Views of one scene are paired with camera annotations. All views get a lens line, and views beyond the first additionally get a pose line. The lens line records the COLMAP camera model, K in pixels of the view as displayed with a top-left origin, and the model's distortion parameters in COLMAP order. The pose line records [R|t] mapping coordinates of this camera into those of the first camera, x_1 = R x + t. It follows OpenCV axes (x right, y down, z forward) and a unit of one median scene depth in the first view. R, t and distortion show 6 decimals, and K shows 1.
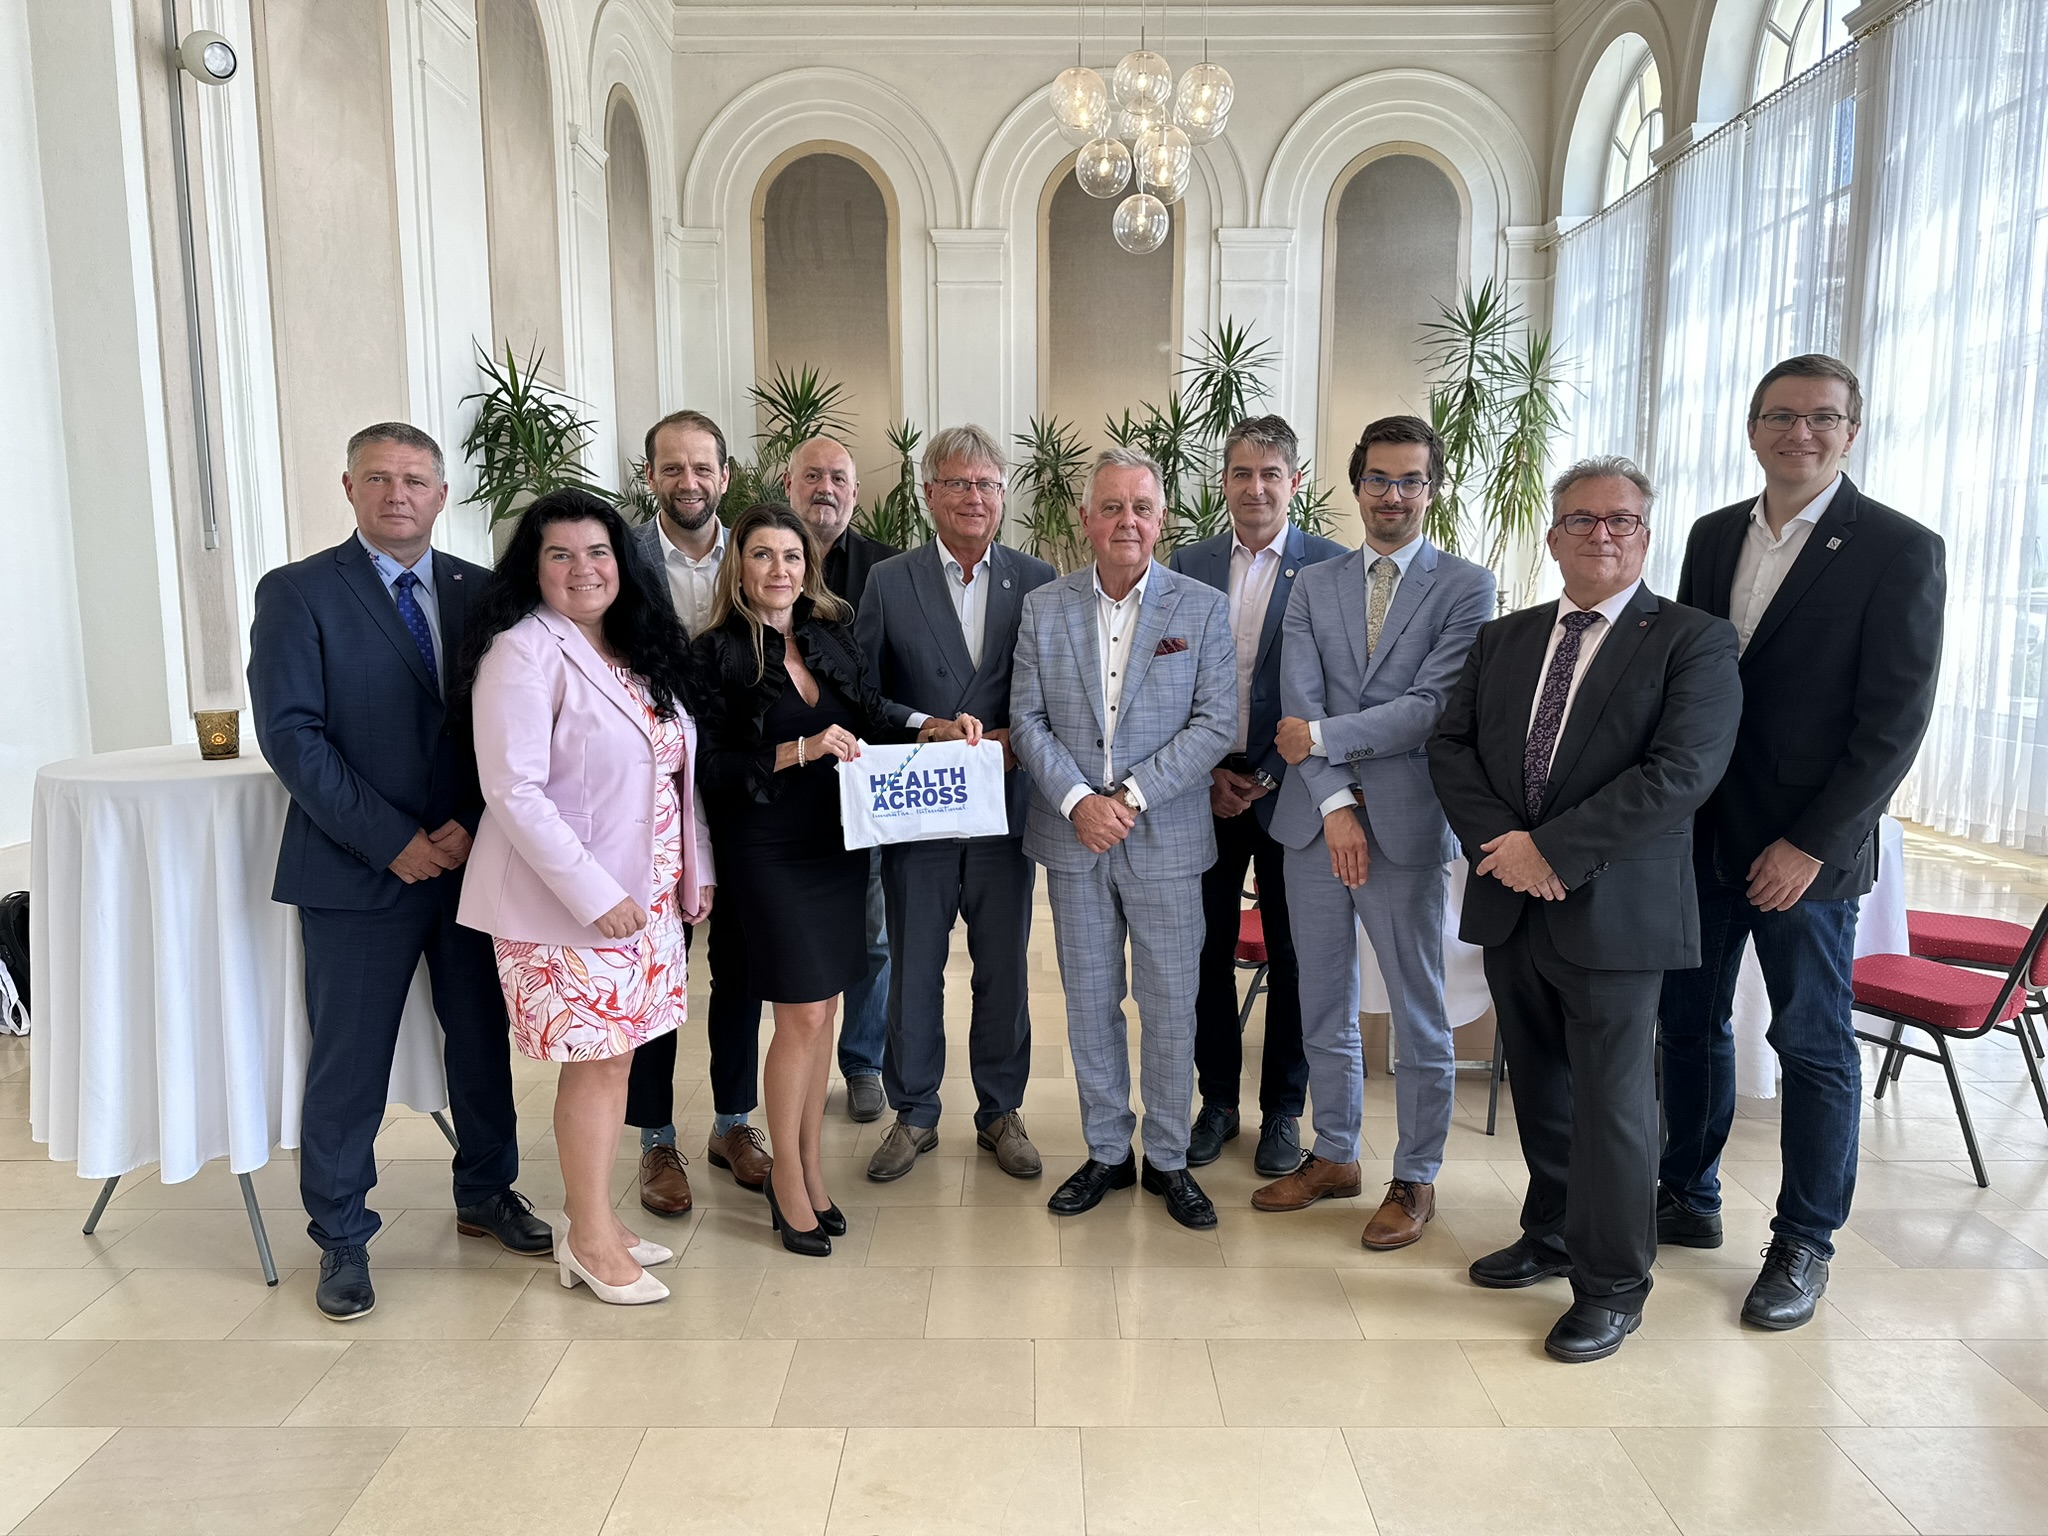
lens RADIAL K [[1448.9, 0, 1044.8], [0, 1448.9, 789.3], [0, 0, 1]] dist [0.012420, -0.005022]
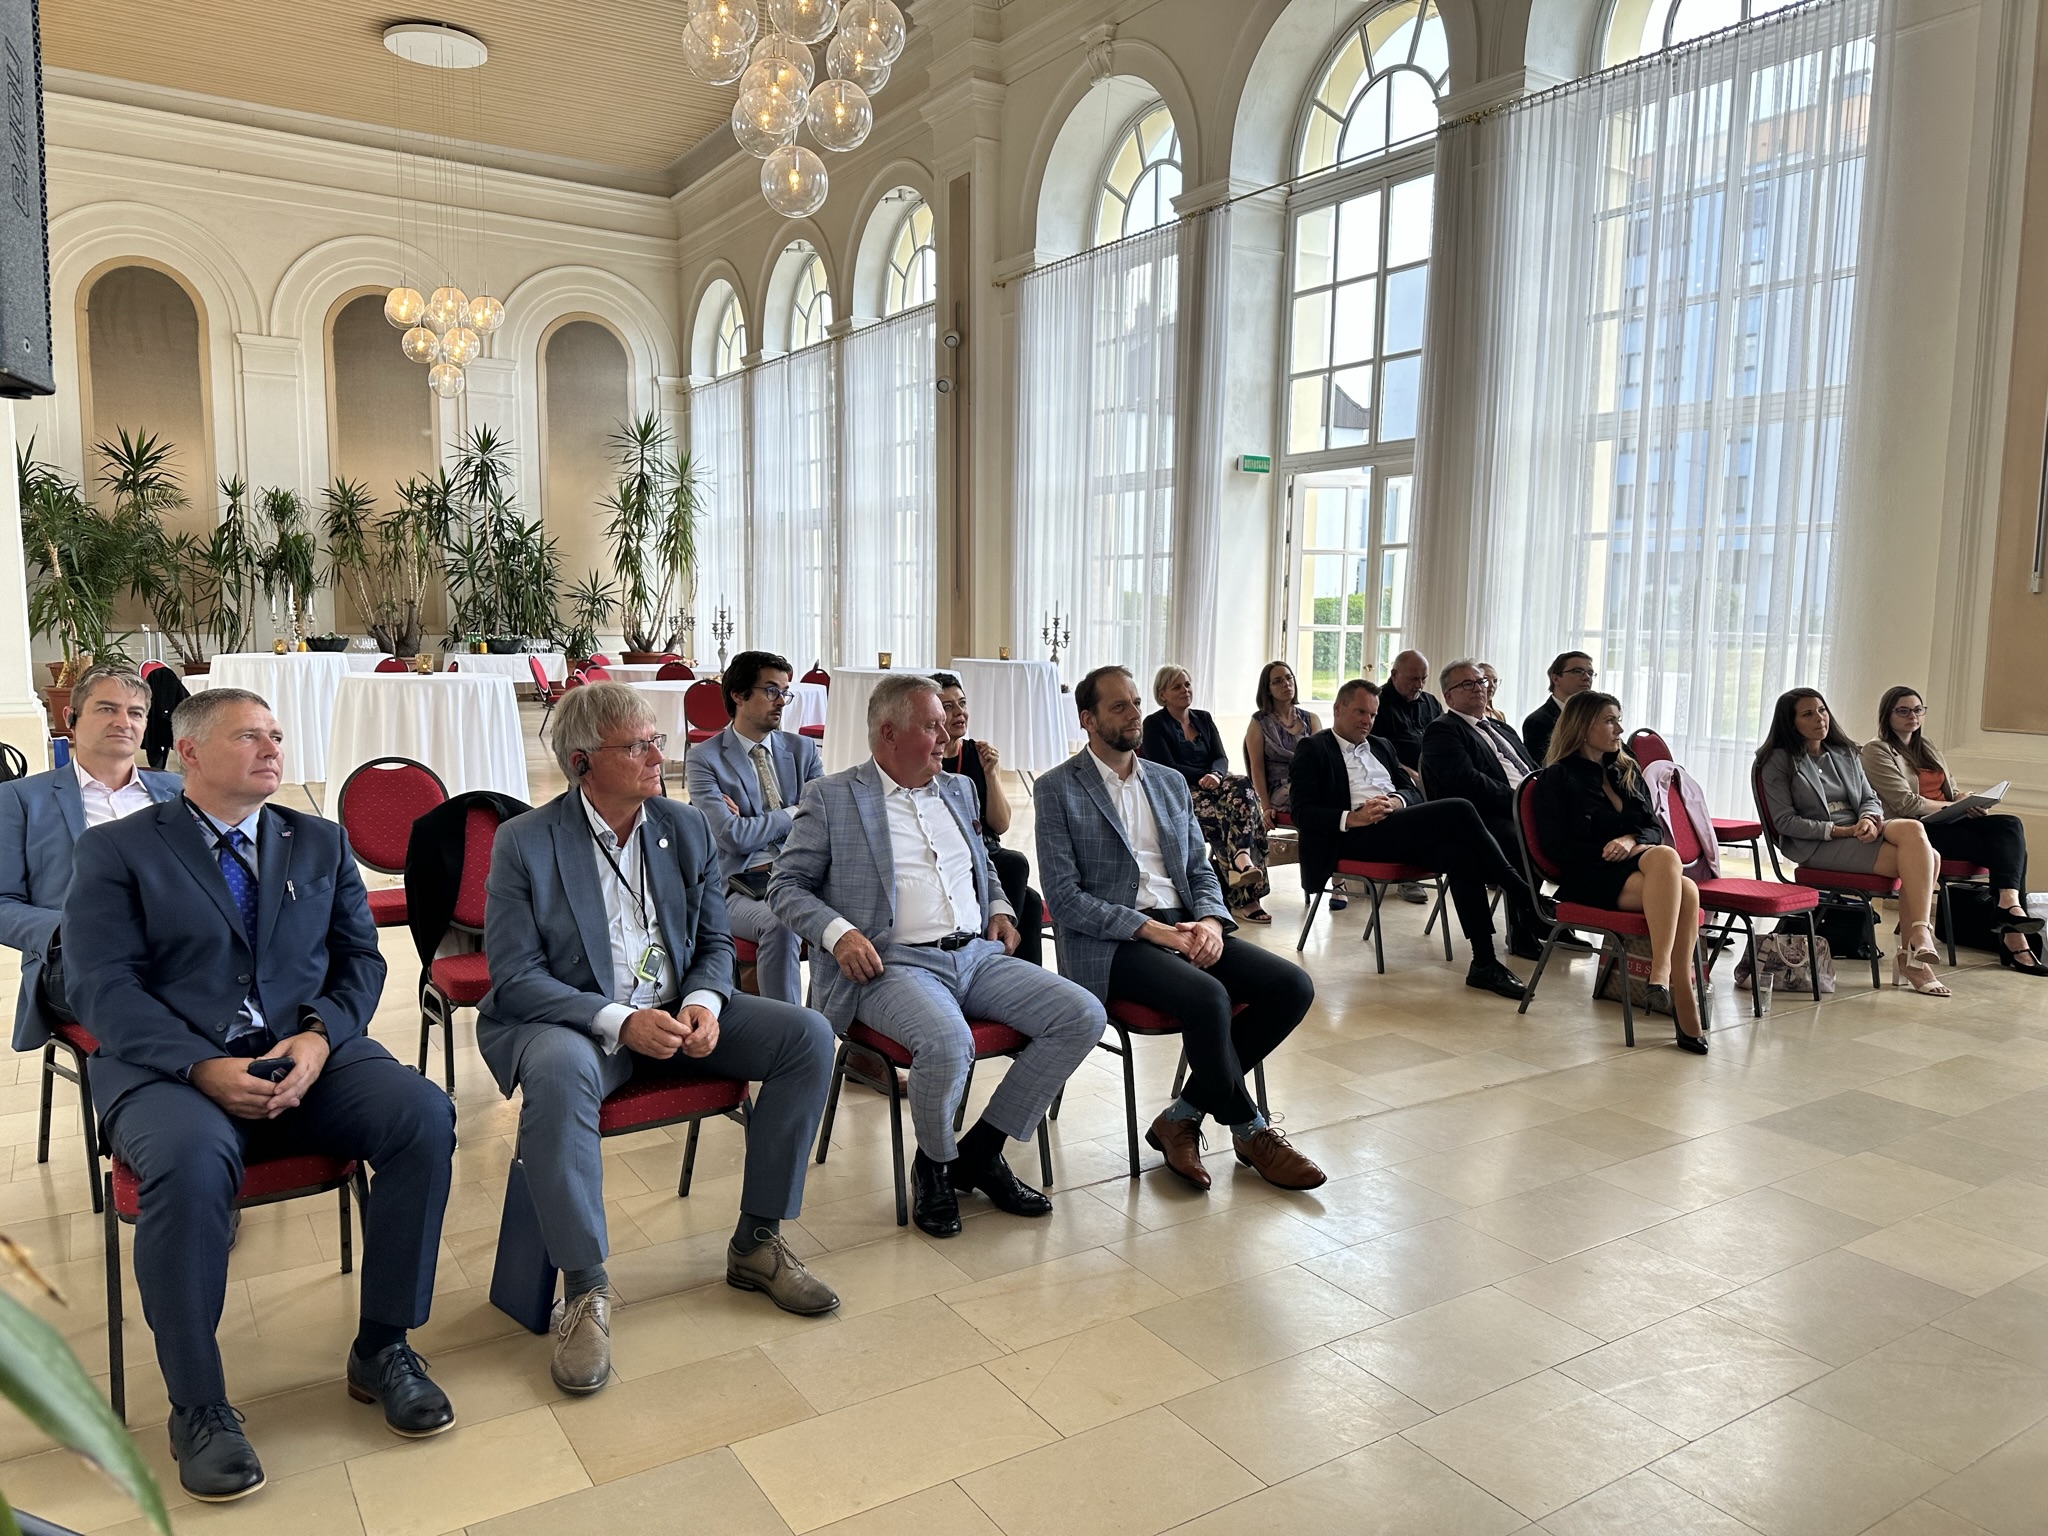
lens RADIAL K [[1448.9, 0, 1042.9], [0, 1448.9, 765.3], [0, 0, 1]] dist [0.012420, -0.005022]
pose [[0.841916, -0.047471, 0.537516, -0.204181], [0.061183, 0.998097, -0.007684, 0.075218], [-0.536129, 0.039356, 0.843218, -0.554582]]
